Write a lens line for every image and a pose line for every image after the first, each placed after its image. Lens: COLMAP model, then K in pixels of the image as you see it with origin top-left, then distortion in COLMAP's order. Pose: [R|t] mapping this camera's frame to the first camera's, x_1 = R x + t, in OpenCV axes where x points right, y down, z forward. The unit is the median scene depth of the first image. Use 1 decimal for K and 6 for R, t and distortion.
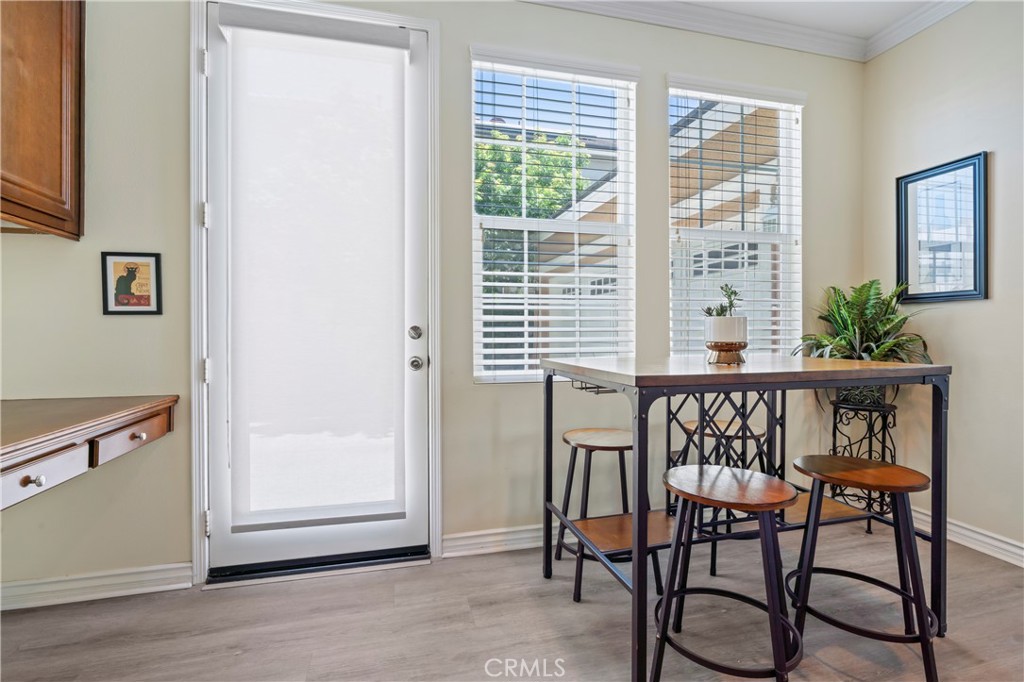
lens RADIAL K [[496.5, 0, 512.0], [0, 496.5, 341.0], [0, 0, 1]] dist [0.000002, -0.000047]
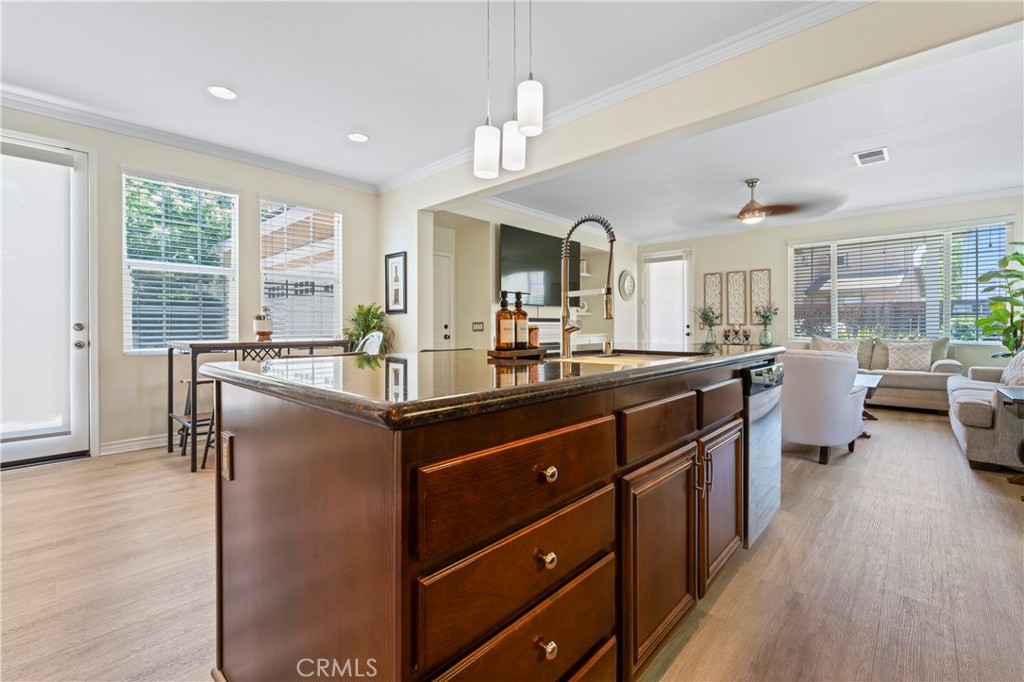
lens RADIAL K [[449.5, 0, 510.4], [0, 449.5, 329.2], [0, 0, 1]] dist [0.002598, 0.000017]
pose [[0.841998, -0.001666, 0.539477, 0.218781], [0.008752, 0.999906, -0.010572, 0.020031], [-0.539409, 0.013623, 0.841934, -1.101366]]
